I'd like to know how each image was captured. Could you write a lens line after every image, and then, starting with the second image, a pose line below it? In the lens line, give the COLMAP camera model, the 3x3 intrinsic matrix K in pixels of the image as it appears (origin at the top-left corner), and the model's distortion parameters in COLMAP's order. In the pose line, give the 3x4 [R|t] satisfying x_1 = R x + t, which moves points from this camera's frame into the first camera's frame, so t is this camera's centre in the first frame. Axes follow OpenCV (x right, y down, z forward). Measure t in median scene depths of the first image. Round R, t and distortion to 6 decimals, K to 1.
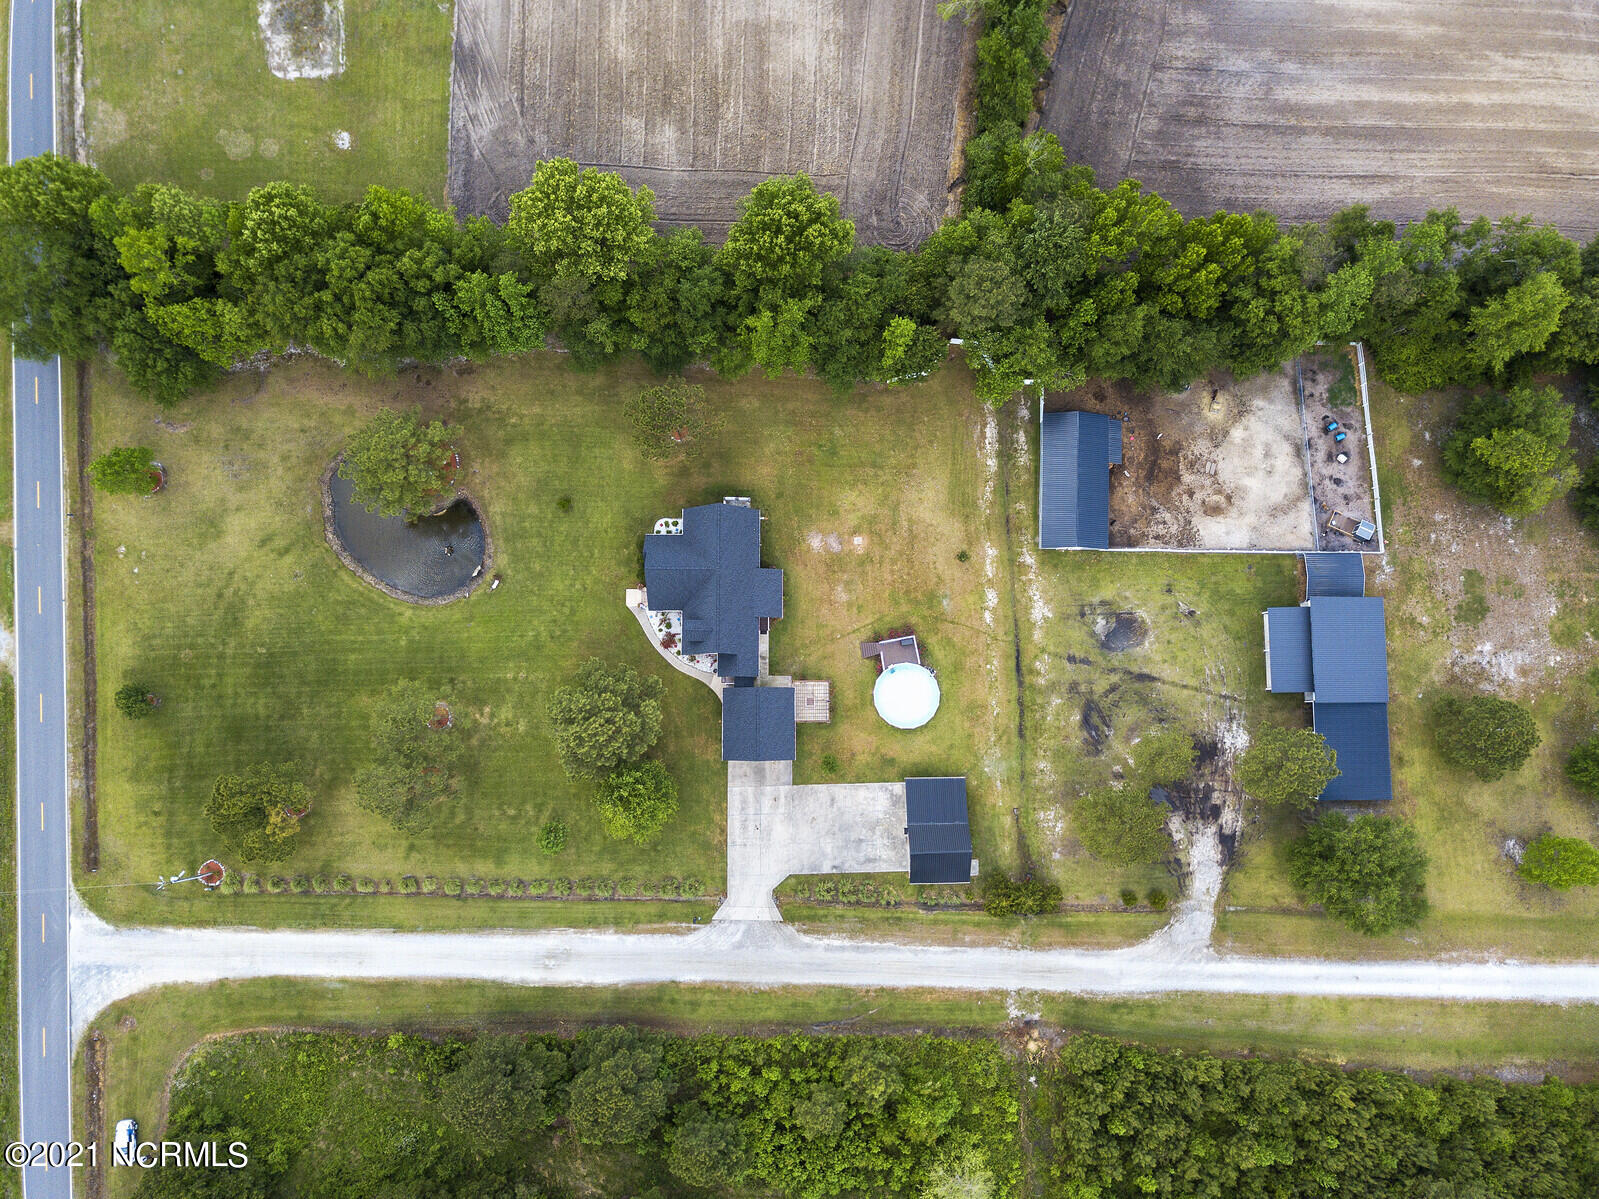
lens RADIAL K [[1212.8, 0, 815.2], [0, 1212.8, 604.1], [0, 0, 1]] dist [0.030657, -0.007065]
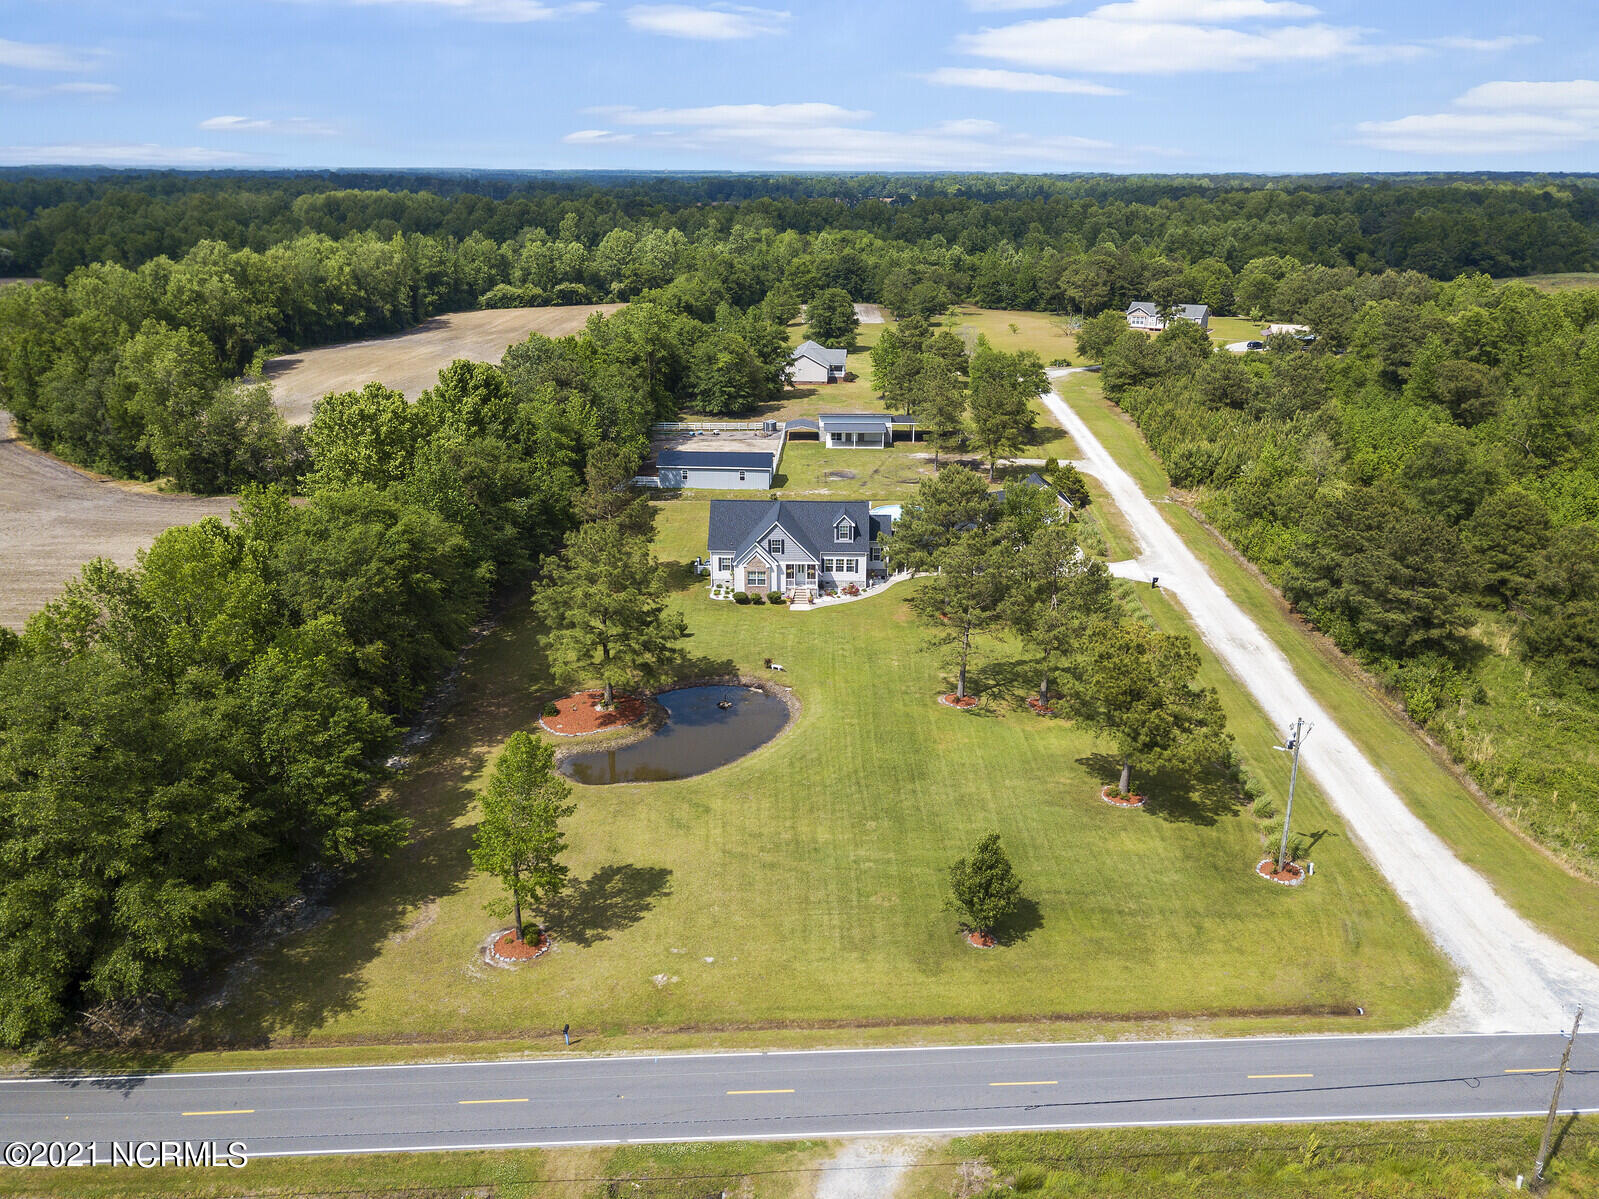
lens RADIAL K [[1200.5, 0, 813.8], [0, 1200.5, 626.6], [0, 0, 1]] dist [0.024285, -0.004368]
pose [[0.020738, -0.357682, 0.933613, -0.946443], [0.995997, 0.088605, 0.011822, -0.004633], [-0.086951, 0.929630, 0.358088, 0.709959]]
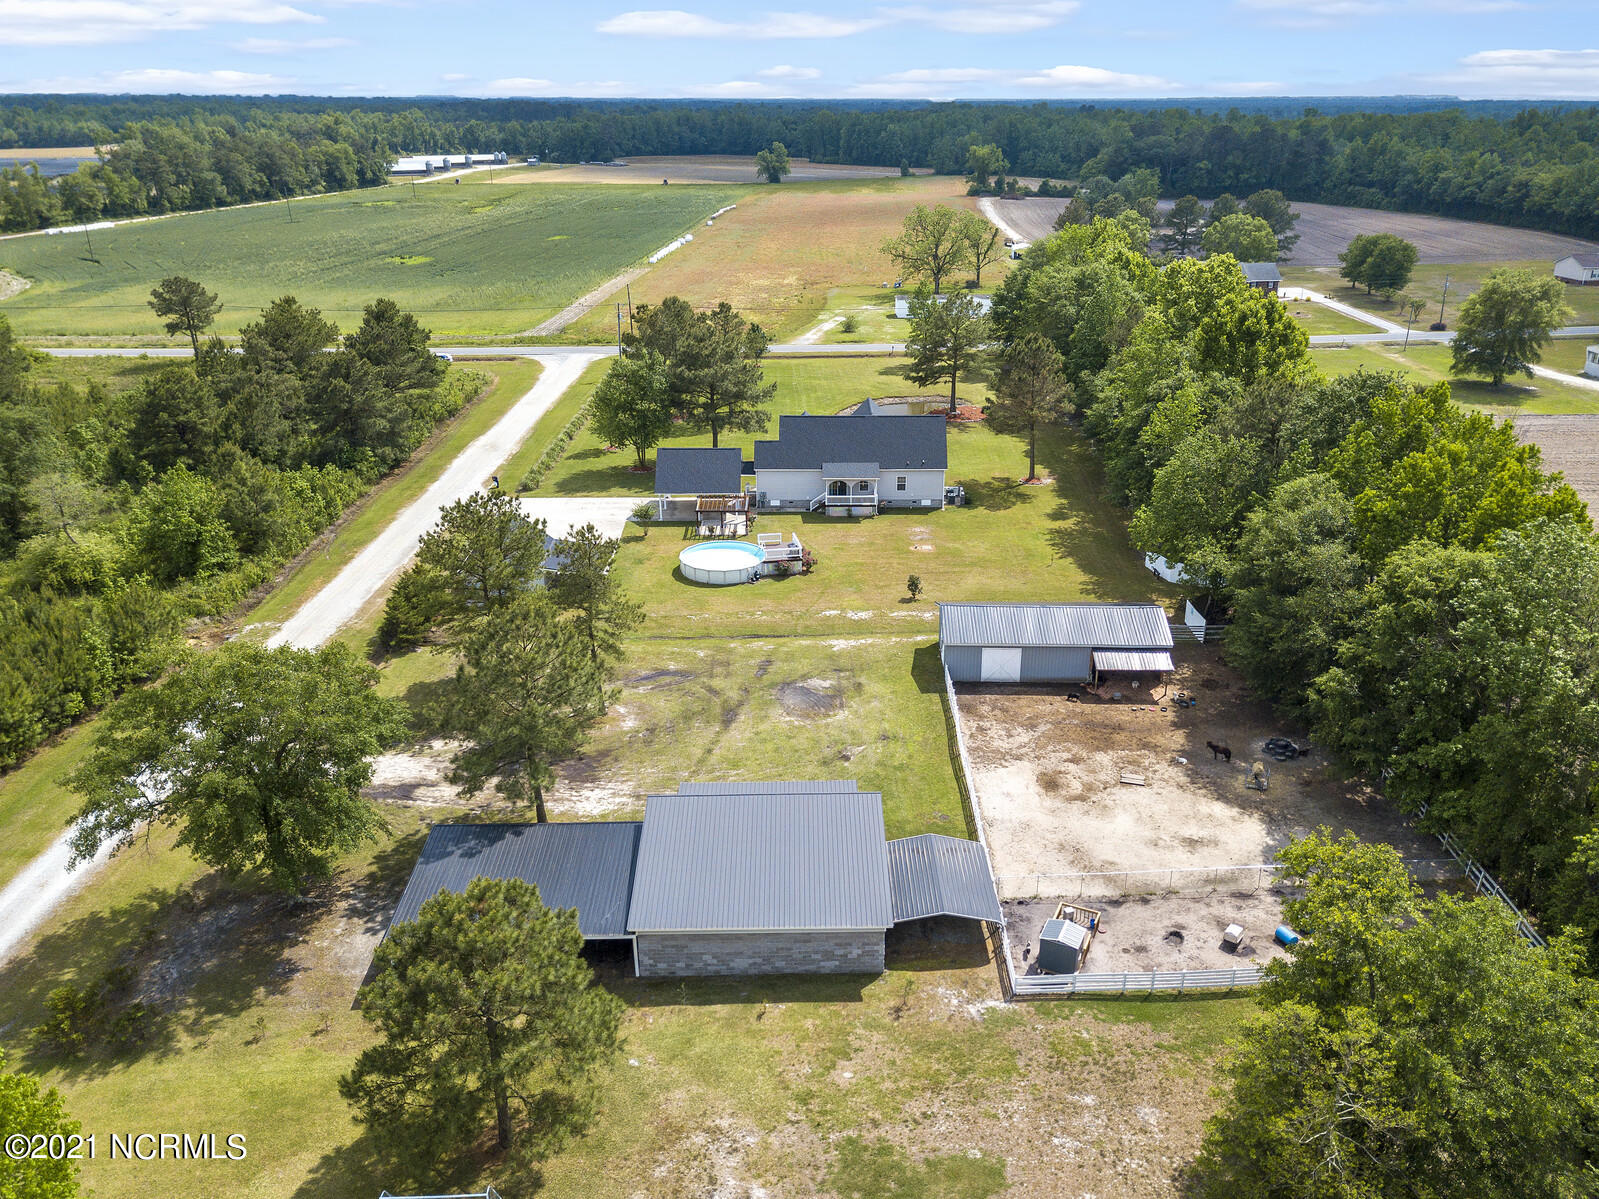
lens RADIAL K [[1212.8, 0, 815.2], [0, 1212.8, 604.1], [0, 0, 1]] dist [0.030657, -0.007065]
pose [[0.005251, 0.379035, -0.925368, 0.775008], [-0.996561, 0.078505, 0.026501, 0.001142], [0.082691, 0.922046, 0.378143, 0.739156]]
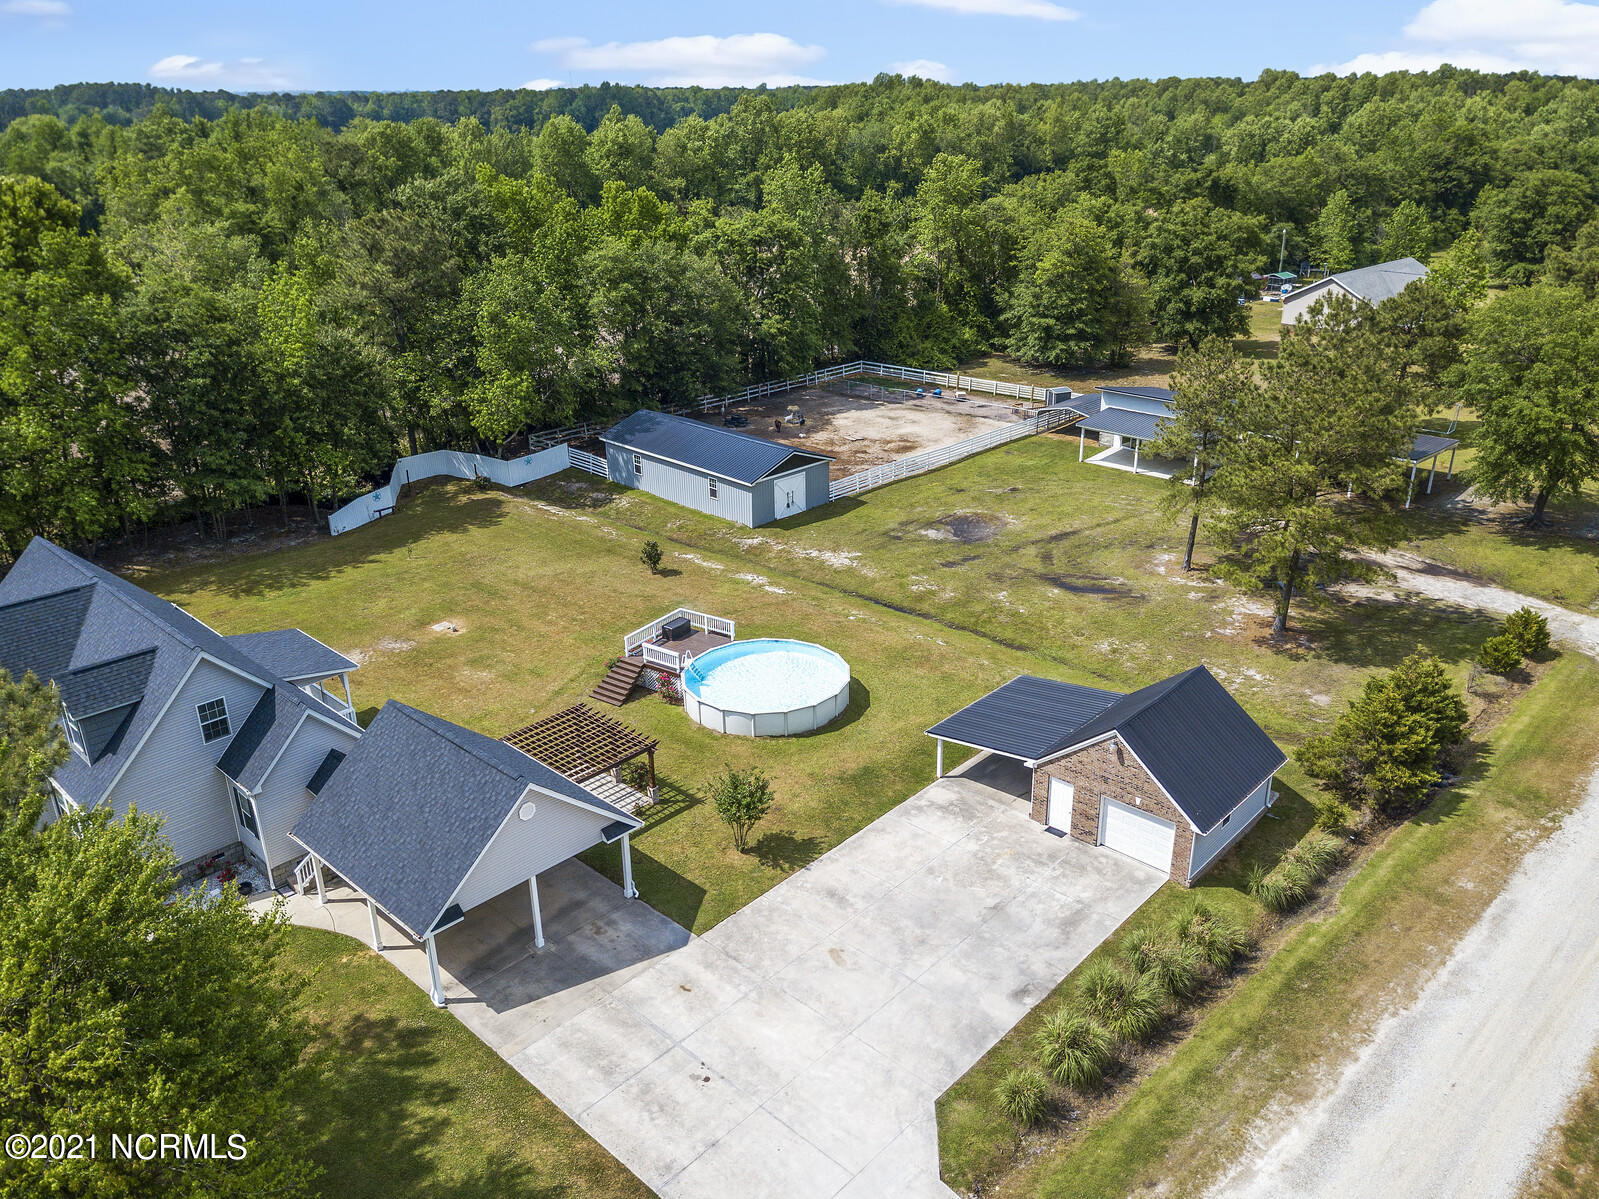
lens RADIAL K [[1225.9, 0, 817.1], [0, 1225.9, 602.0], [0, 0, 1]] dist [0.021288, -0.002086]
pose [[0.685680, -0.288886, 0.668122, -0.166945], [0.726226, 0.333775, -0.600992, 0.312880], [-0.049385, 0.897296, 0.438659, 0.795952]]
